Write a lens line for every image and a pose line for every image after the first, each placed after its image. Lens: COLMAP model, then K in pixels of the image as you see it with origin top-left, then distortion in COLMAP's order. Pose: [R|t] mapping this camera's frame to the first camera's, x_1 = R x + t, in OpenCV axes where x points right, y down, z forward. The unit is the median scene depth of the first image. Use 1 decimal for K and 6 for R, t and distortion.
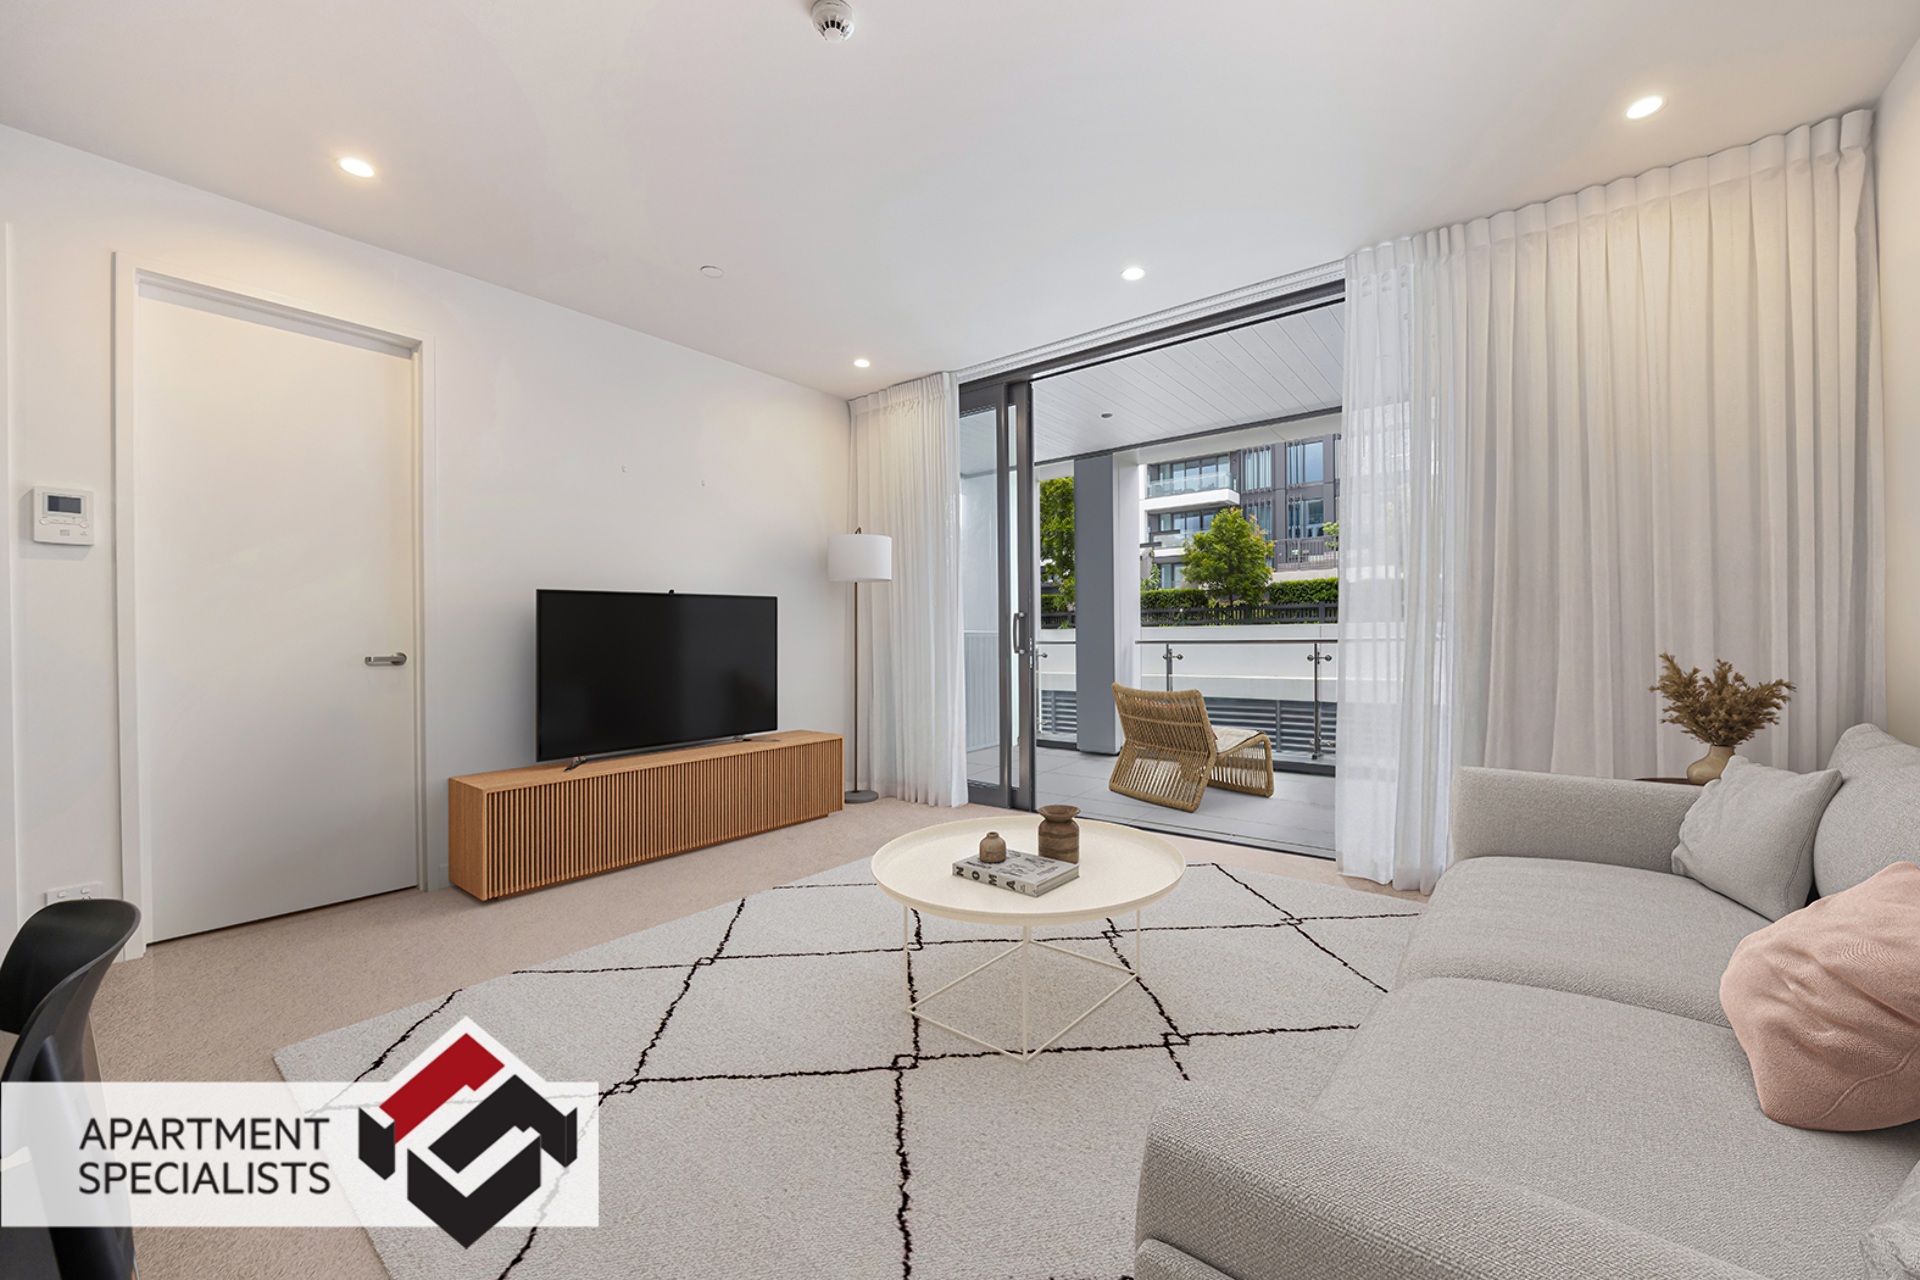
lens RADIAL K [[732.6, 0, 960.0], [0, 732.6, 640.0], [0, 0, 1]] dist [-0.042567, -0.000046]
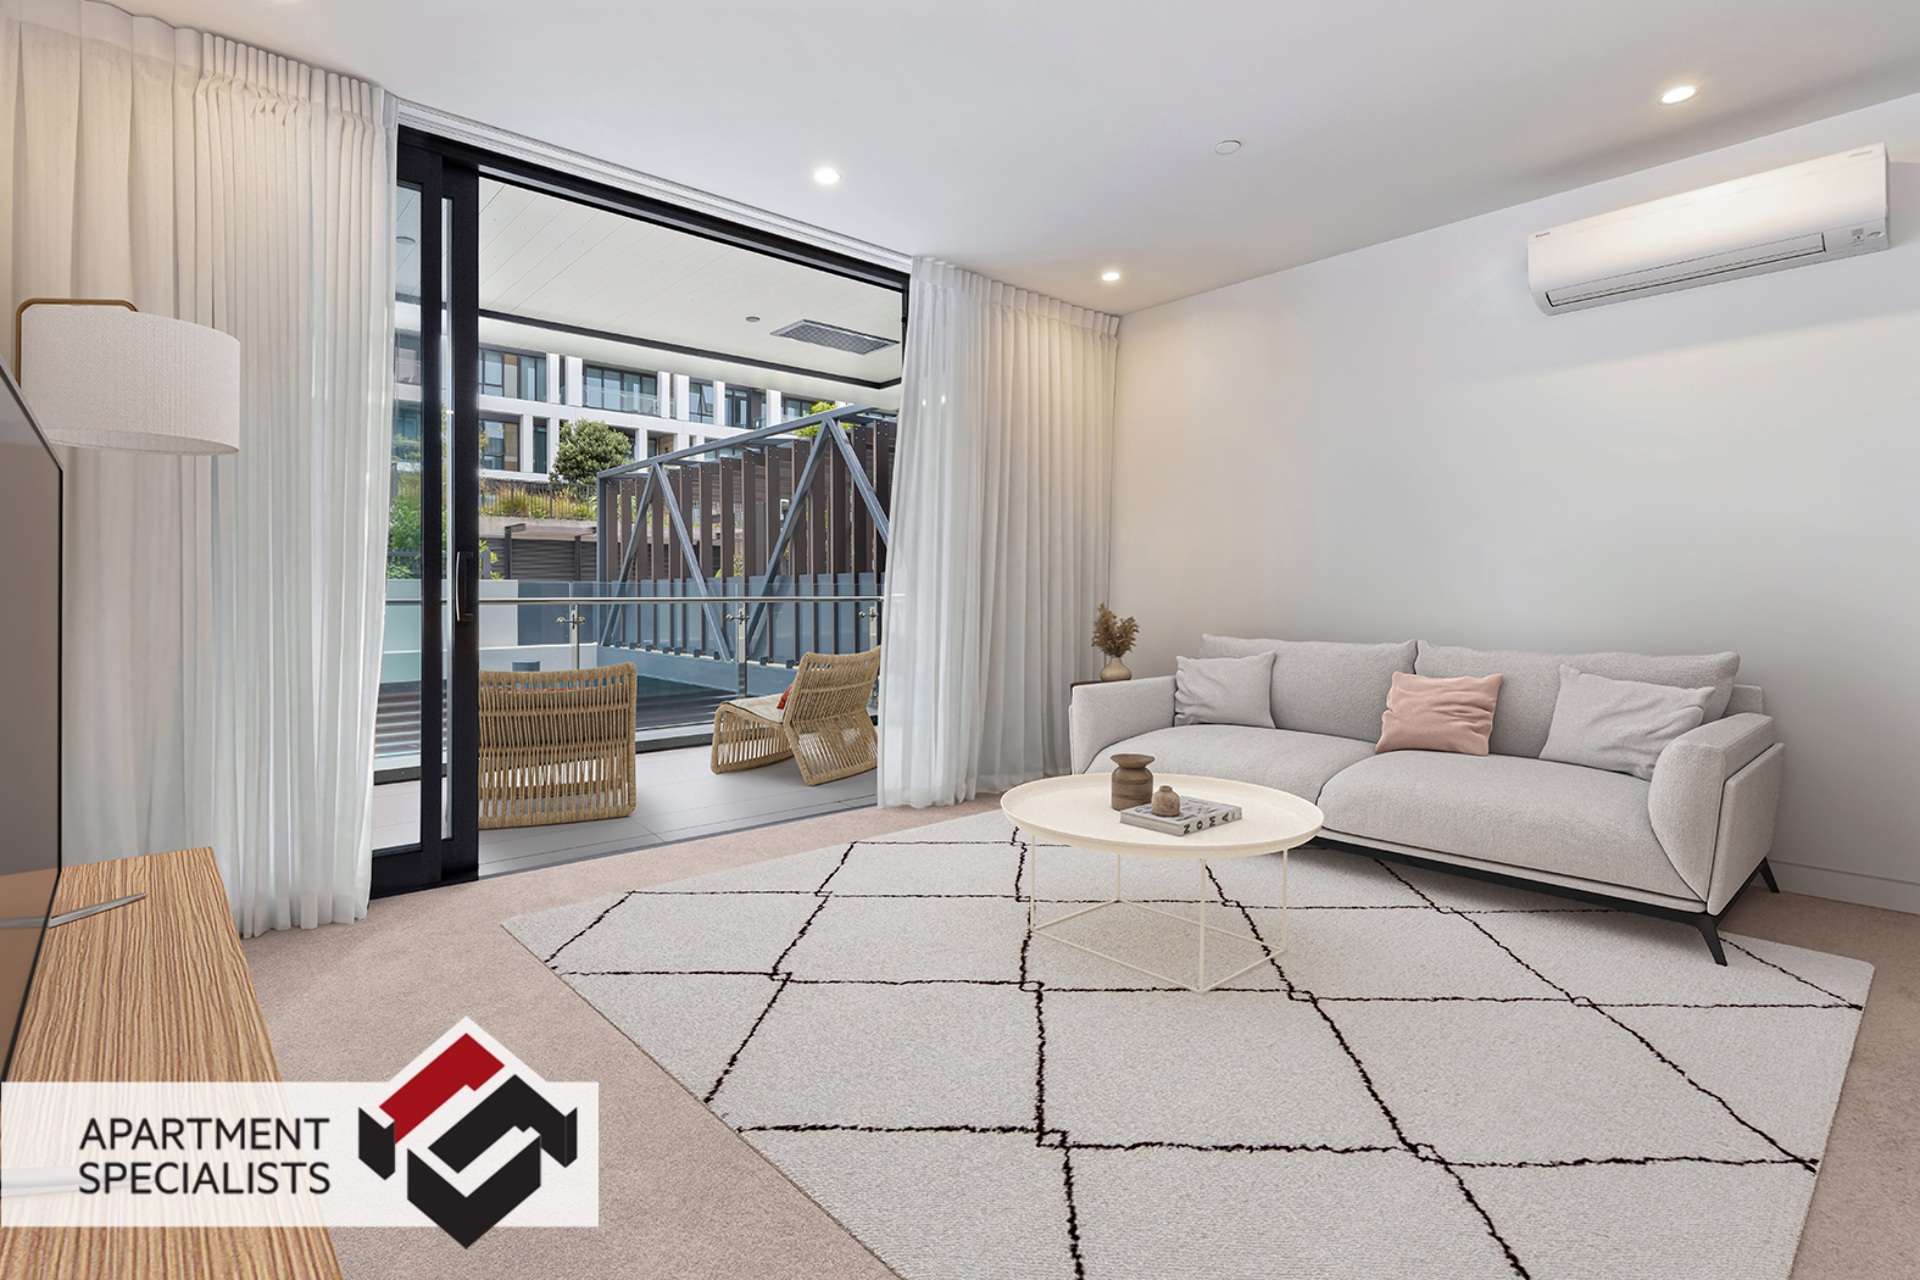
lens RADIAL K [[913.6, 0, 971.3], [0, 913.6, 572.3], [0, 0, 1]] dist [-0.004055, -0.000047]
pose [[0.155394, 0.033460, 0.987286, -1.114750], [0.000150, 0.999425, -0.033895, 0.000751], [-0.987853, 0.005416, 0.155300, 0.936682]]
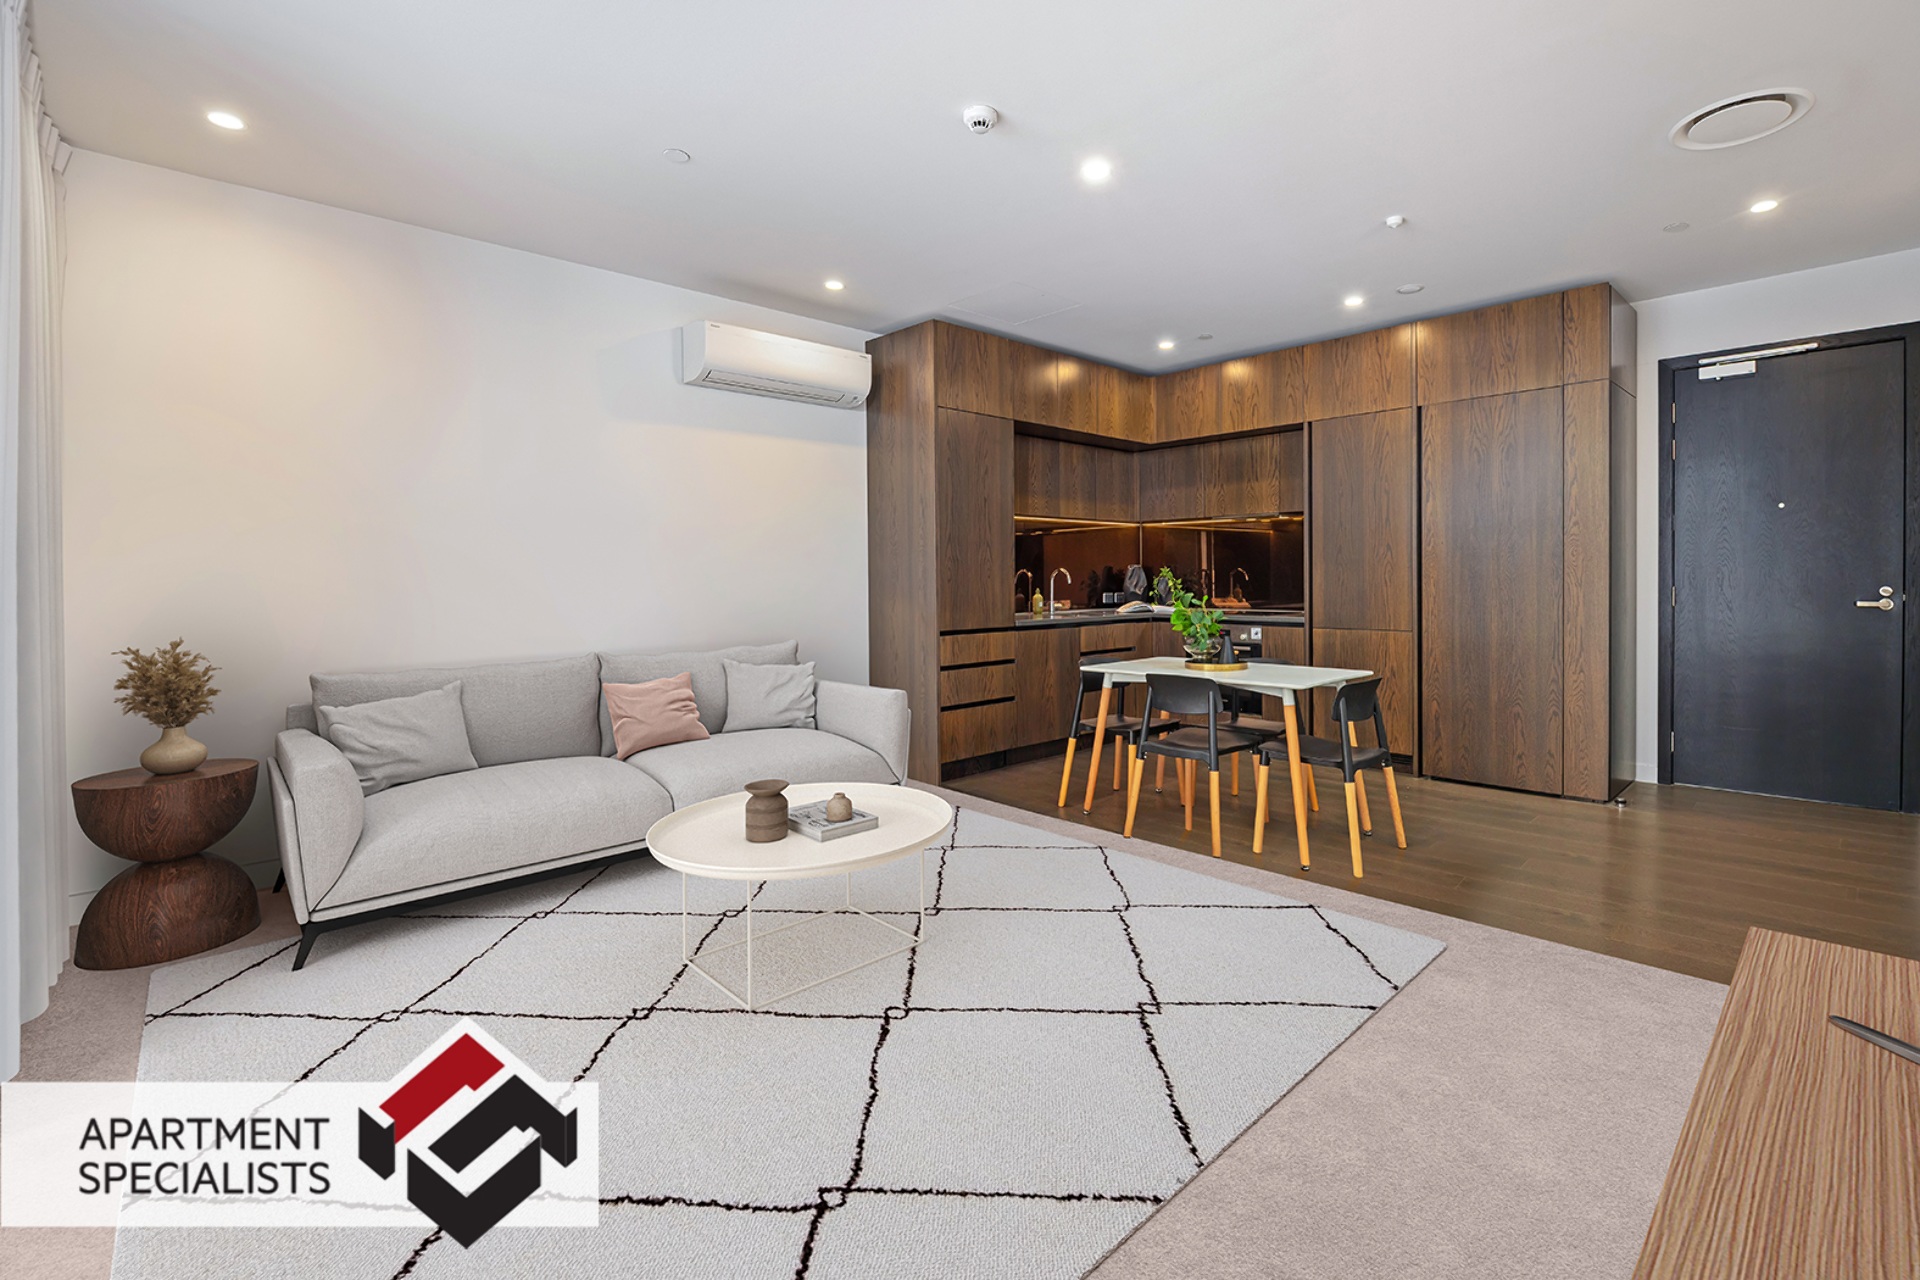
lens RADIAL K [[883.3, 0, 963.6], [0, 883.3, 594.5], [0, 0, 1]] dist [-0.006258, 0.000078]
pose [[-0.991234, 0.026943, 0.129338, -0.281947], [0.028726, 0.999516, 0.011941, -0.044283], [-0.128954, 0.015552, -0.991529, 1.997017]]
